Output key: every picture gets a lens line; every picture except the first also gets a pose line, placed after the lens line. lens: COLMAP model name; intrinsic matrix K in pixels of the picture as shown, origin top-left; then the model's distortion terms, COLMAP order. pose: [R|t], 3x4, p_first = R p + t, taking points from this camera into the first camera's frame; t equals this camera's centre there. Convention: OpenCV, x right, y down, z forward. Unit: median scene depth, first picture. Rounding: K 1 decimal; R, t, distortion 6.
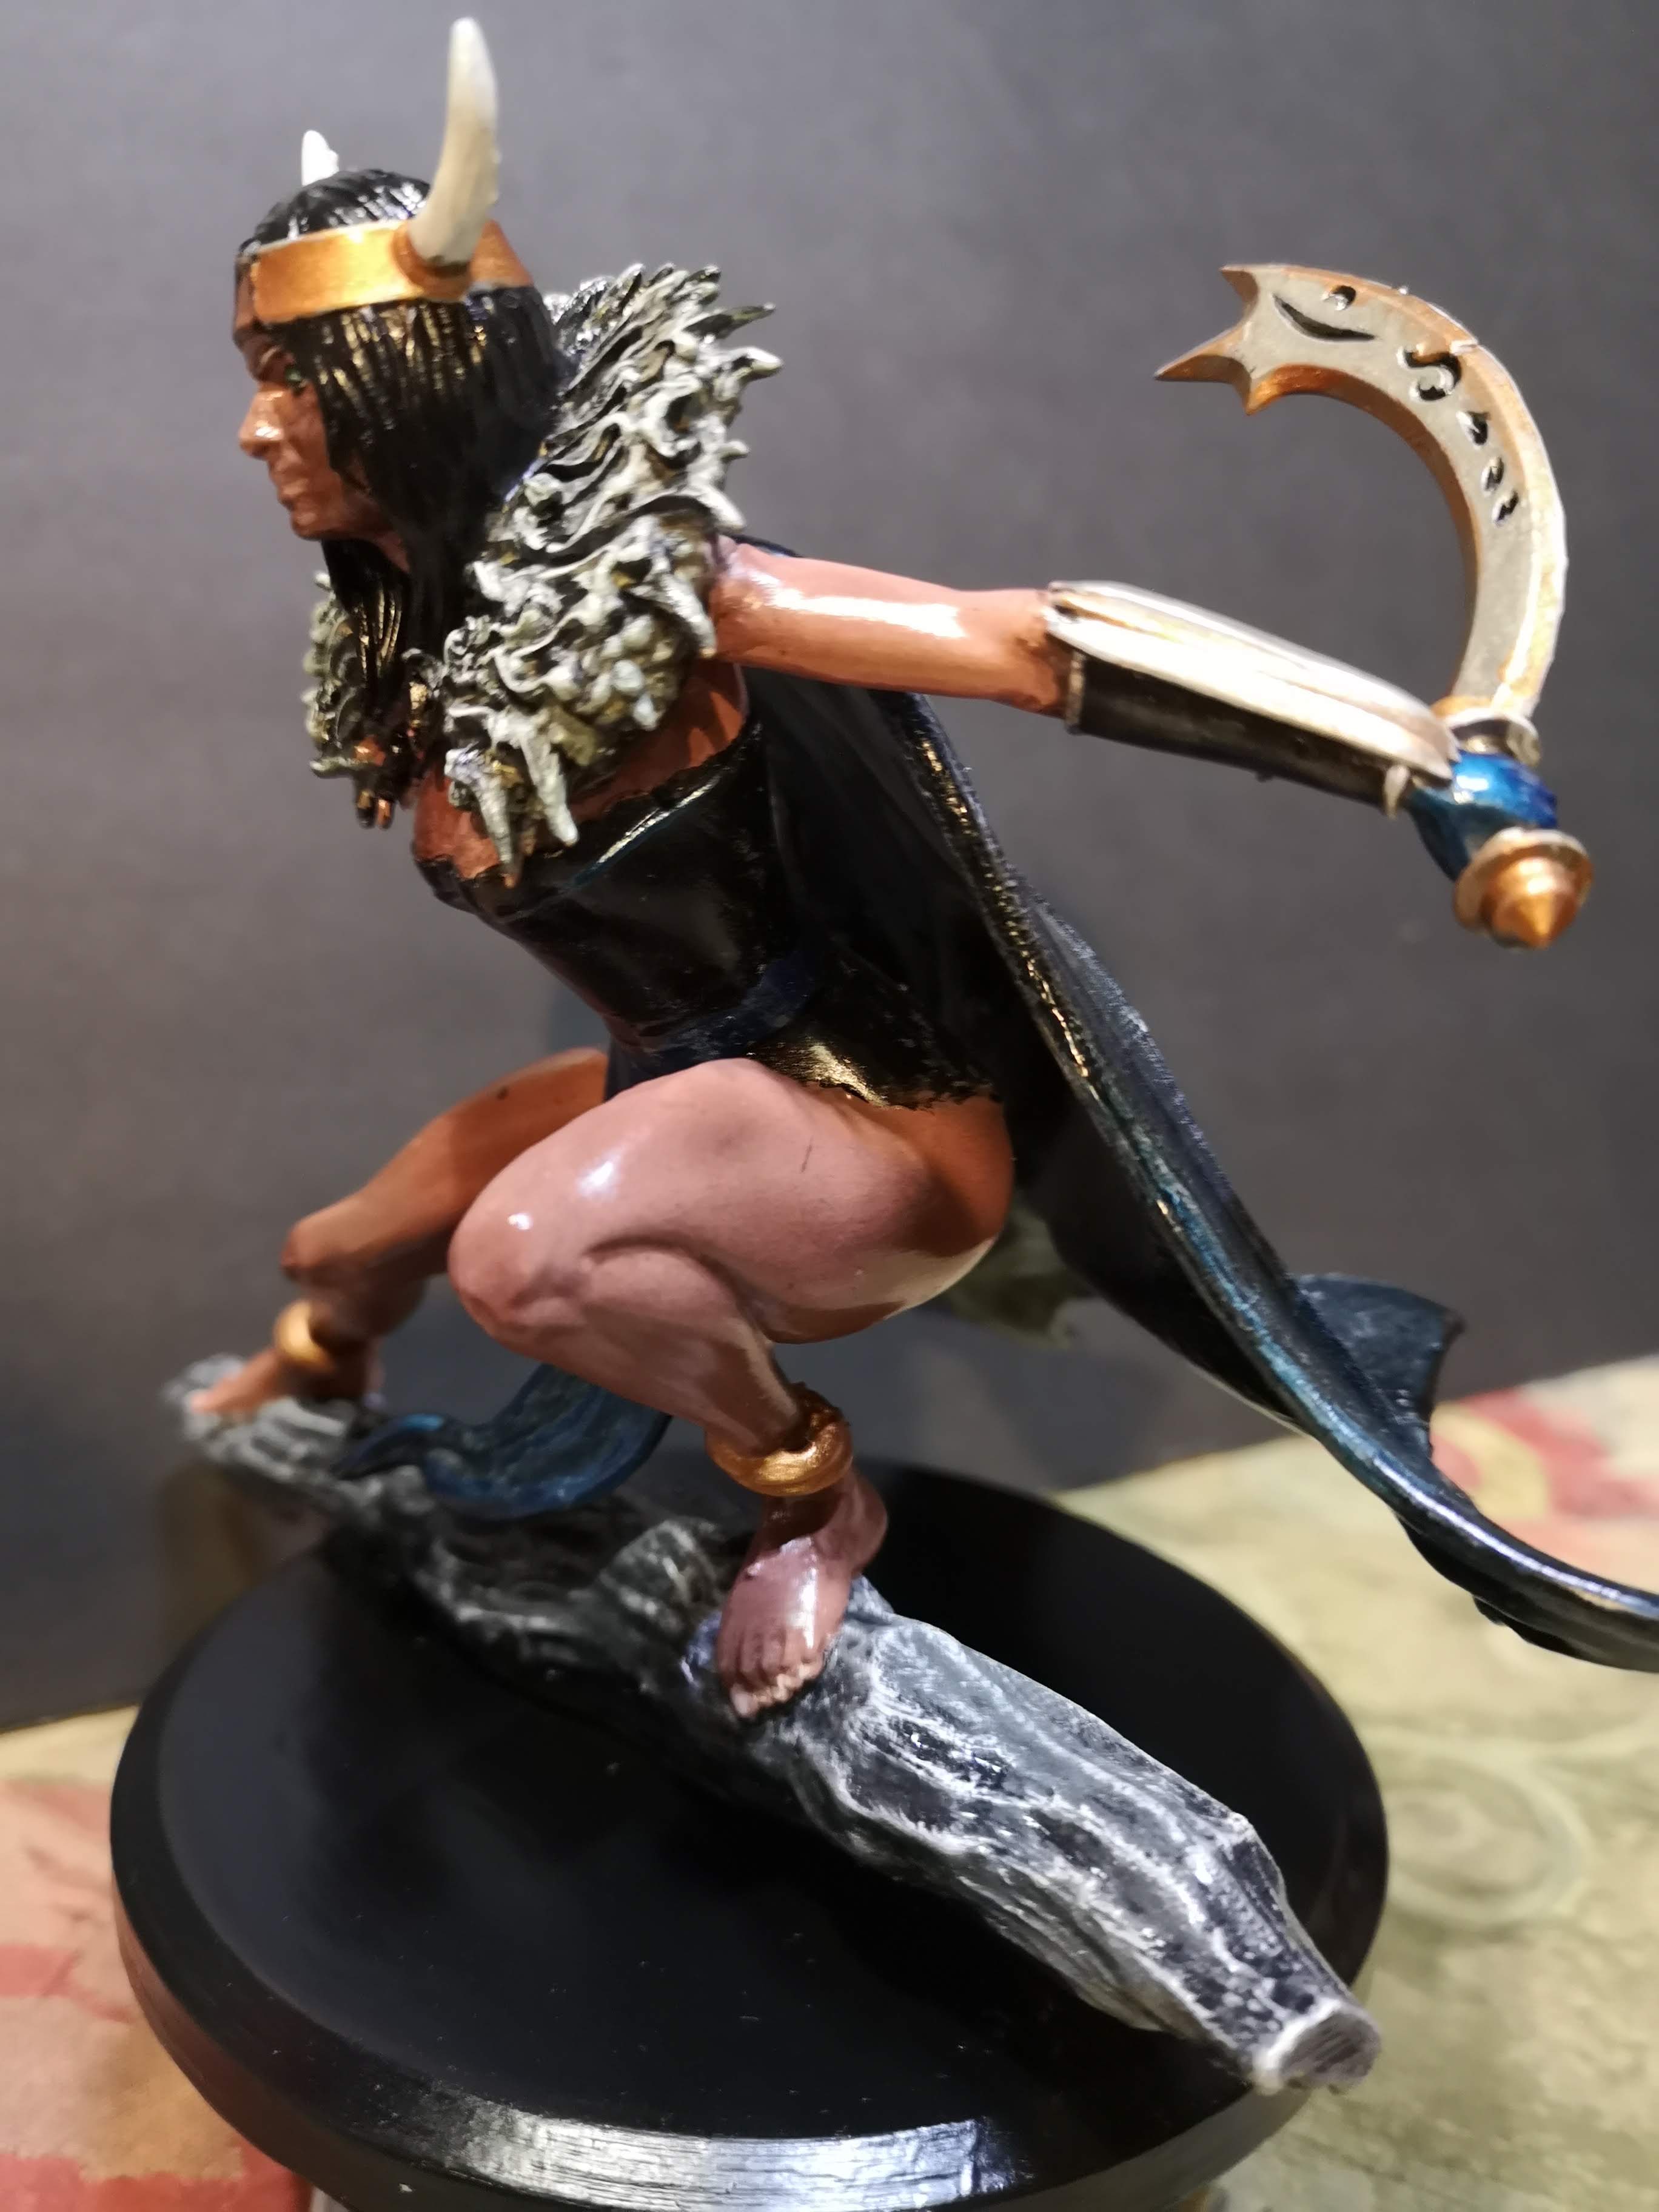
lens RADIAL K [[1743.0, 0, 830.3], [0, 1743.0, 1110.5], [0, 0, 1]] dist [-0.030163, -0.010425]
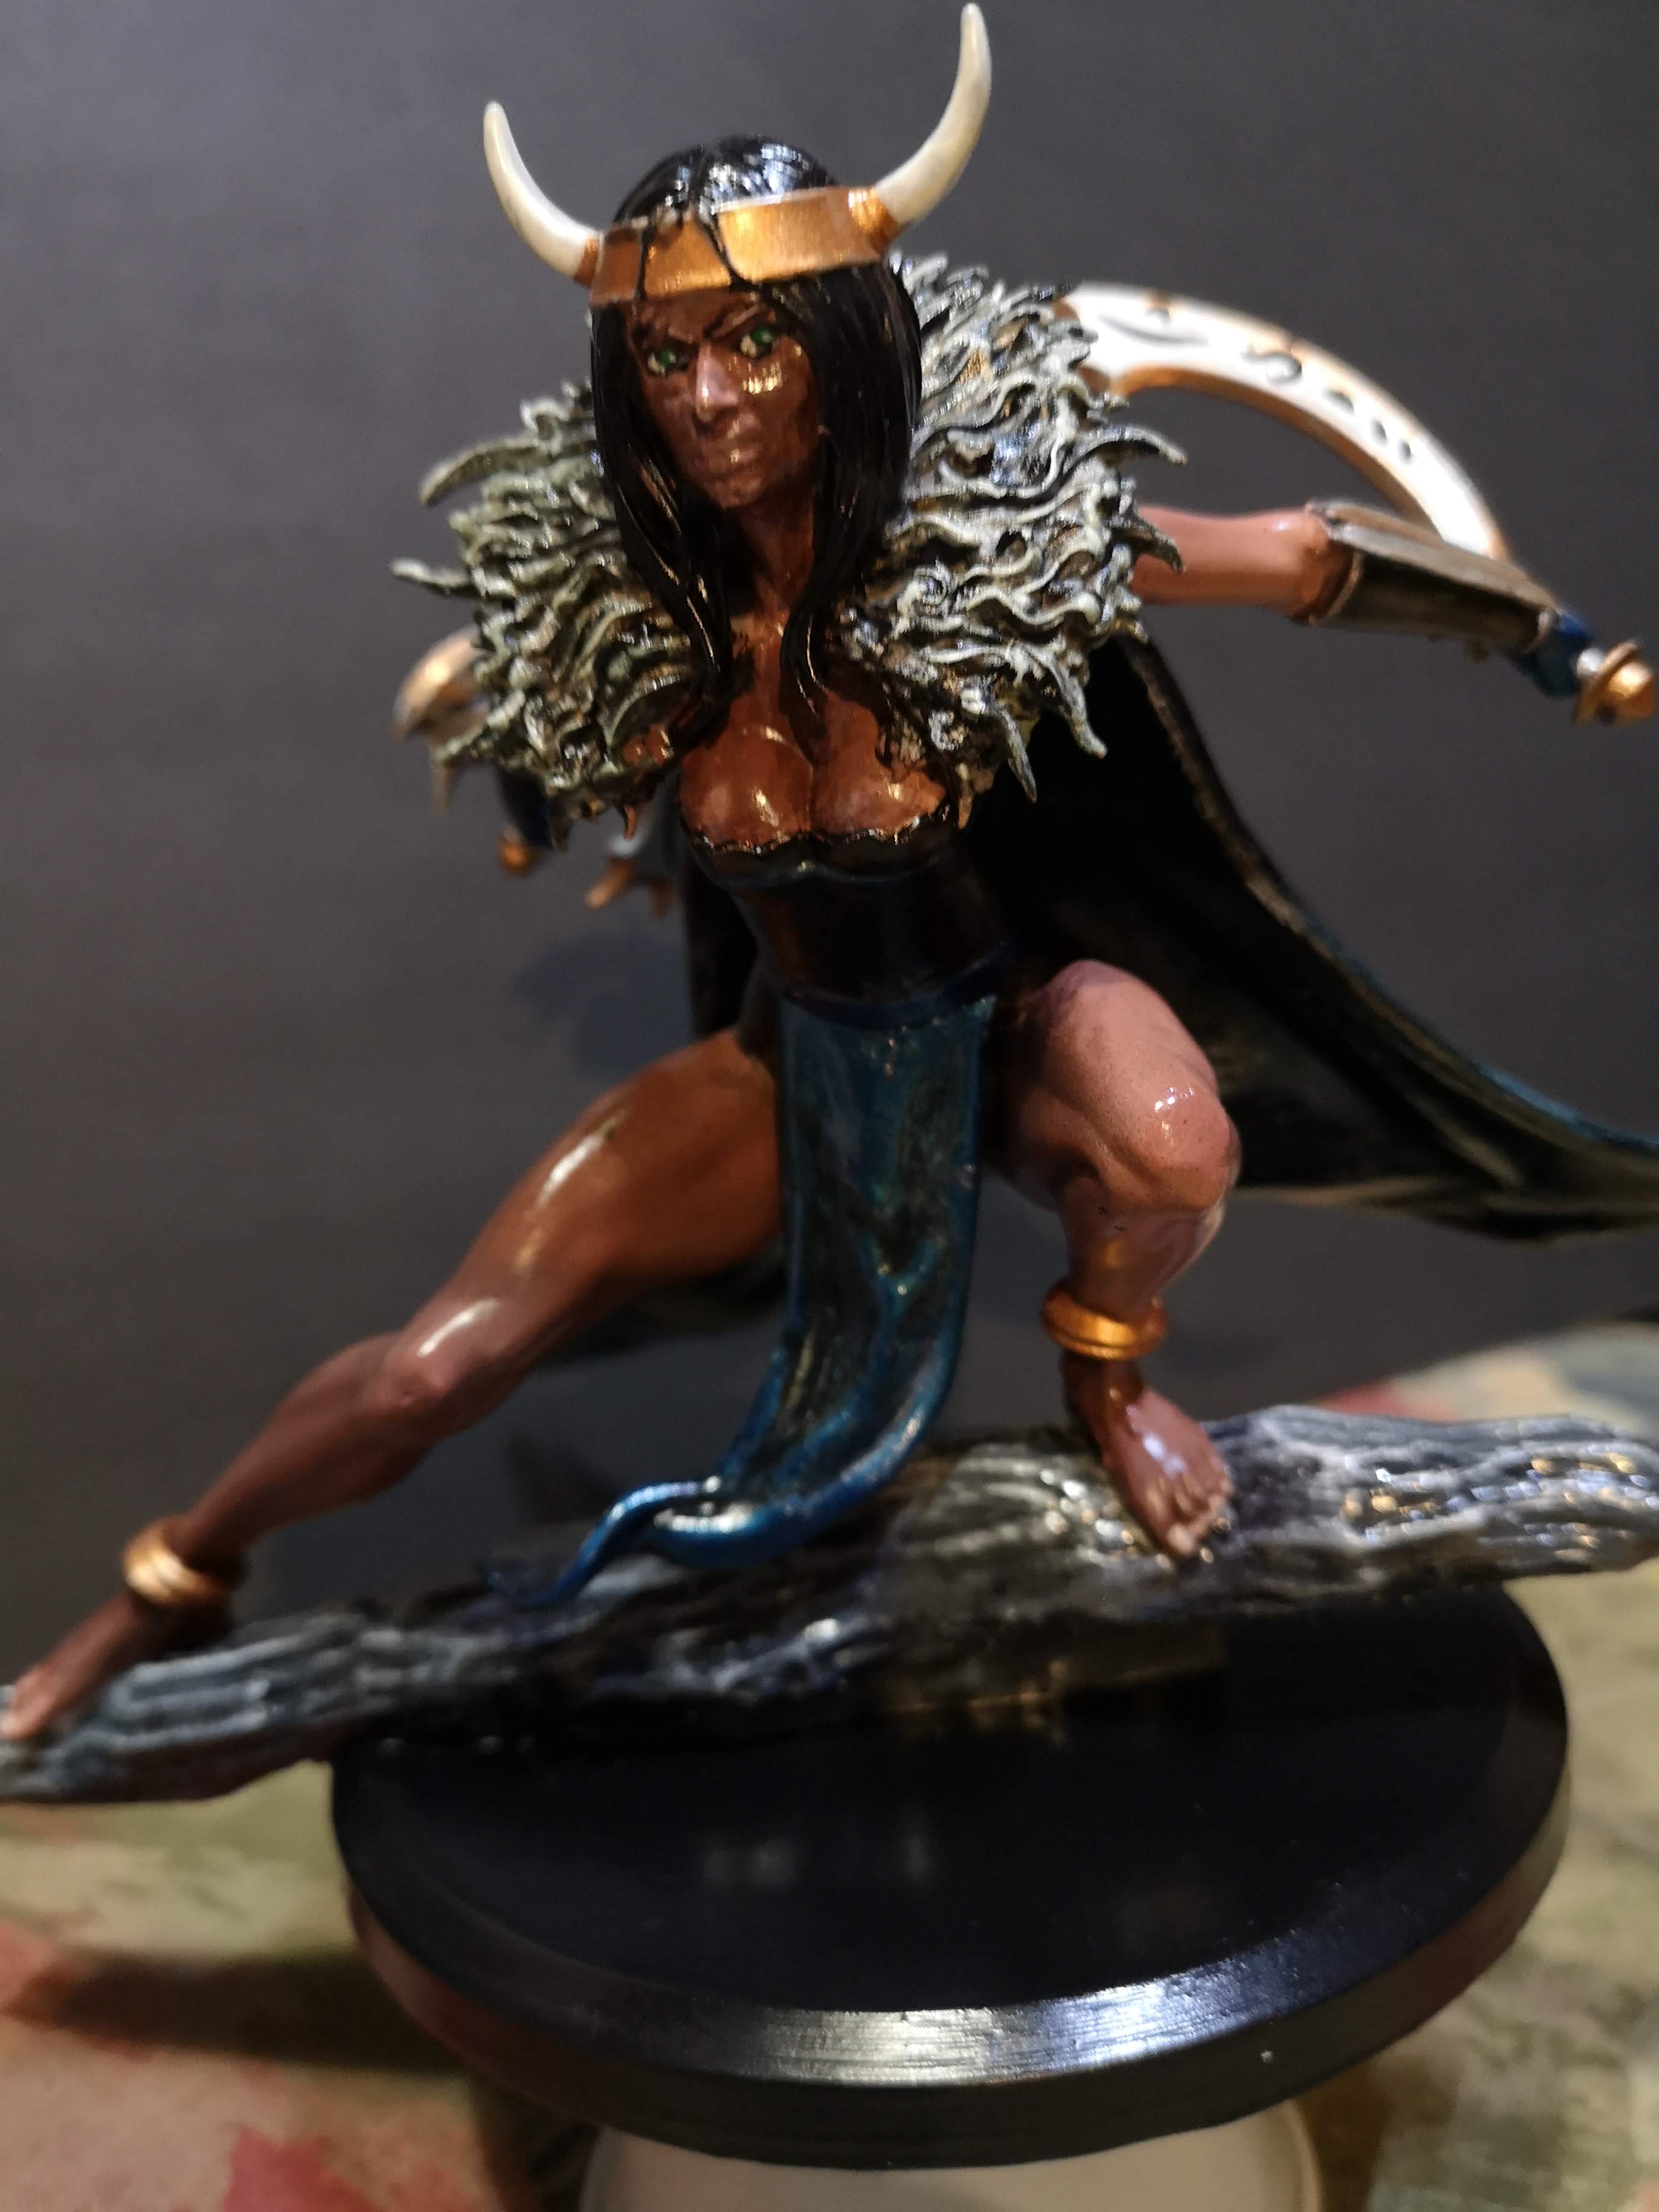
lens RADIAL K [[1743.0, 0, 830.2], [0, 1743.0, 1103.3], [0, 0, 1]] dist [-0.030163, -0.010425]
pose [[0.750726, -0.252940, 0.610272, -1.003782], [0.295545, 0.954787, 0.032168, -0.029887], [-0.590817, 0.156213, 0.791539, 0.269769]]
